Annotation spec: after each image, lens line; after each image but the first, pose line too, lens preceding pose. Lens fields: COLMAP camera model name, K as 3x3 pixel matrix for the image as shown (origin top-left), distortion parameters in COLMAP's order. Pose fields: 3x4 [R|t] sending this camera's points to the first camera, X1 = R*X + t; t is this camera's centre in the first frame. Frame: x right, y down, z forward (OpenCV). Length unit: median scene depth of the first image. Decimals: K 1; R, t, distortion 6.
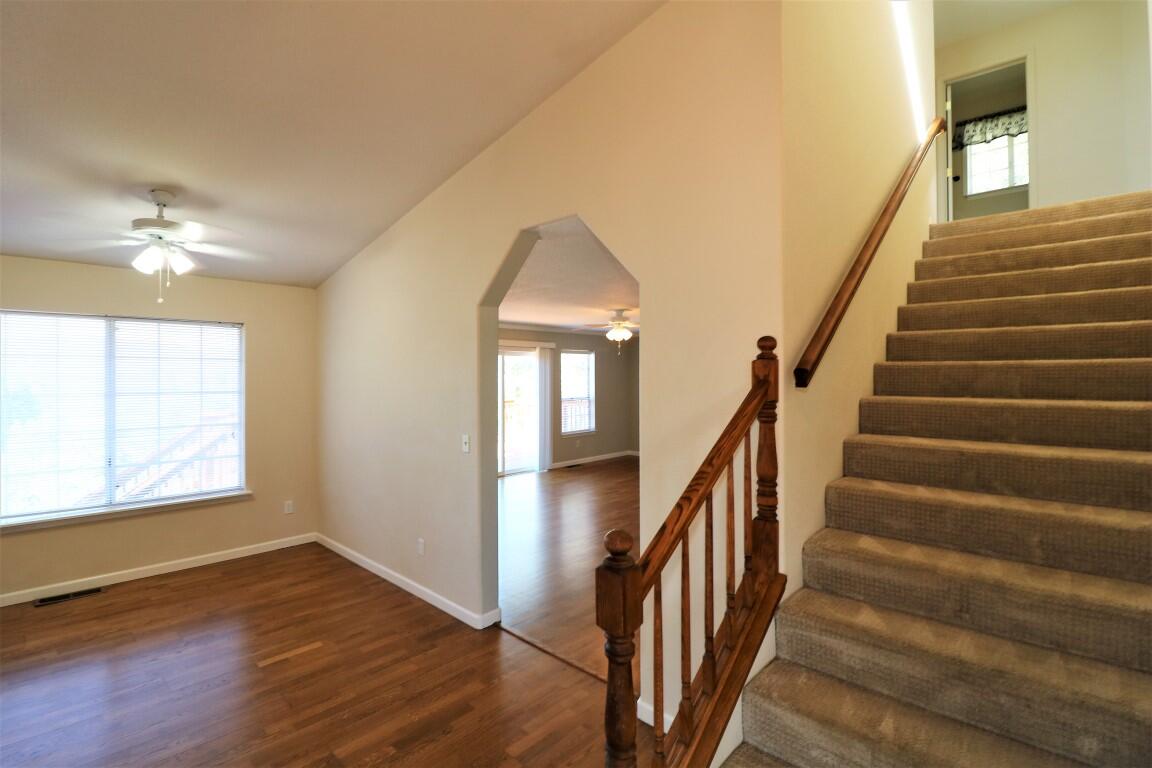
lens RADIAL K [[532.7, 0, 570.6], [0, 532.7, 382.4], [0, 0, 1]] dist [-0.015532, -0.002488]
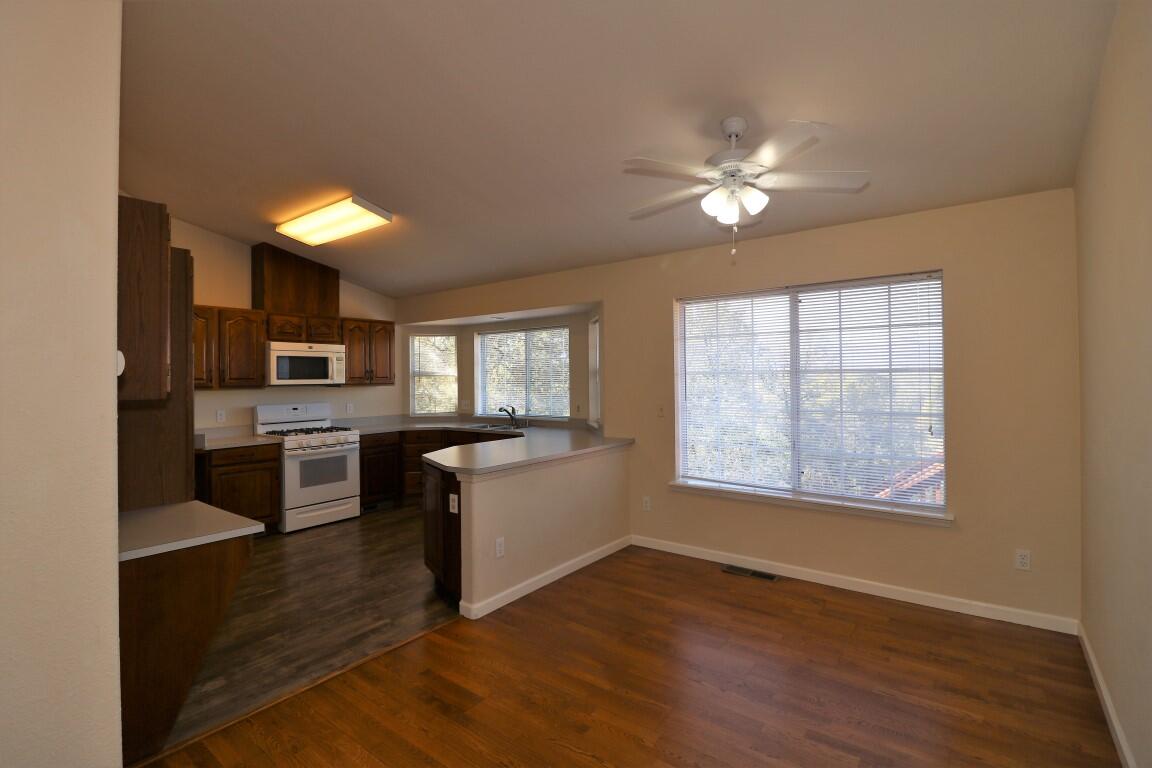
lens RADIAL K [[532.7, 0, 580.3], [0, 532.7, 374.3], [0, 0, 1]] dist [-0.015532, -0.002488]
pose [[0.105995, -0.008112, -0.994334, 0.021641], [-0.003786, 0.999956, -0.008561, 0.044618], [0.994359, 0.004672, 0.105959, 0.644788]]
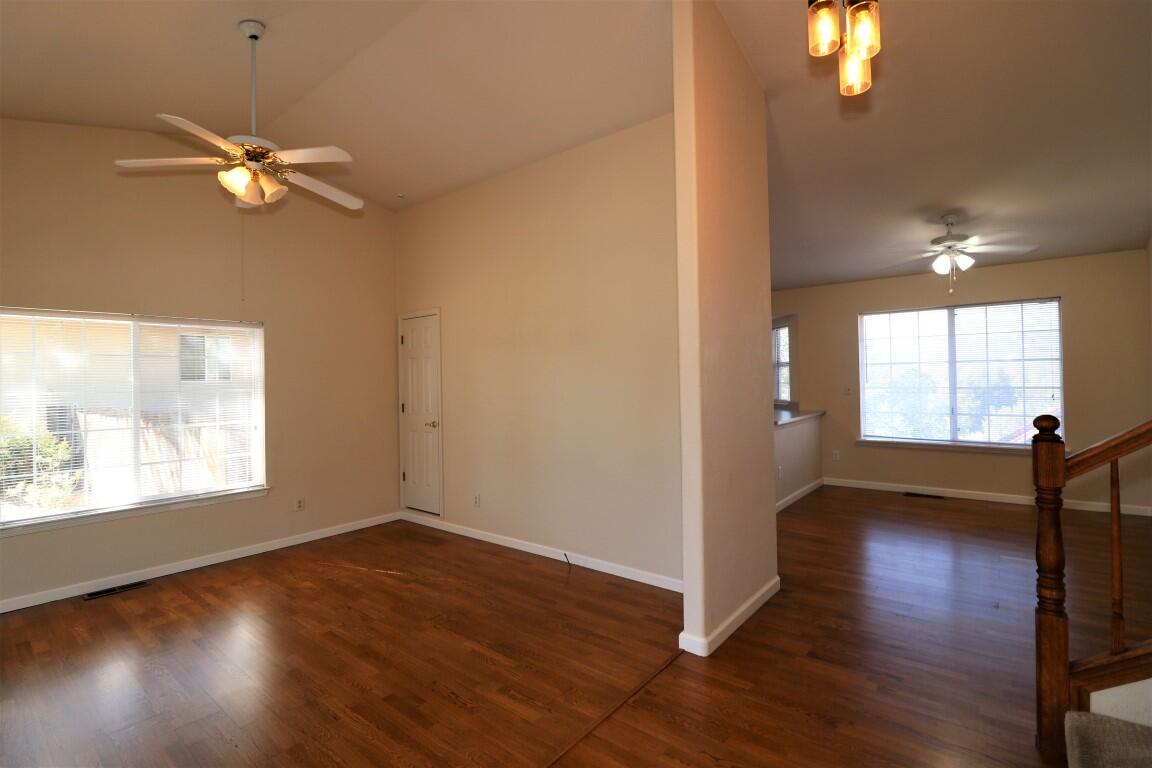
lens RADIAL K [[532.7, 0, 571.2], [0, 532.7, 376.3], [0, 0, 1]] dist [-0.015532, -0.002488]
pose [[0.061697, -0.006674, -0.998073, 0.568902], [0.006599, 0.999959, -0.006279, 0.076460], [0.998073, -0.006199, 0.061739, -0.119746]]
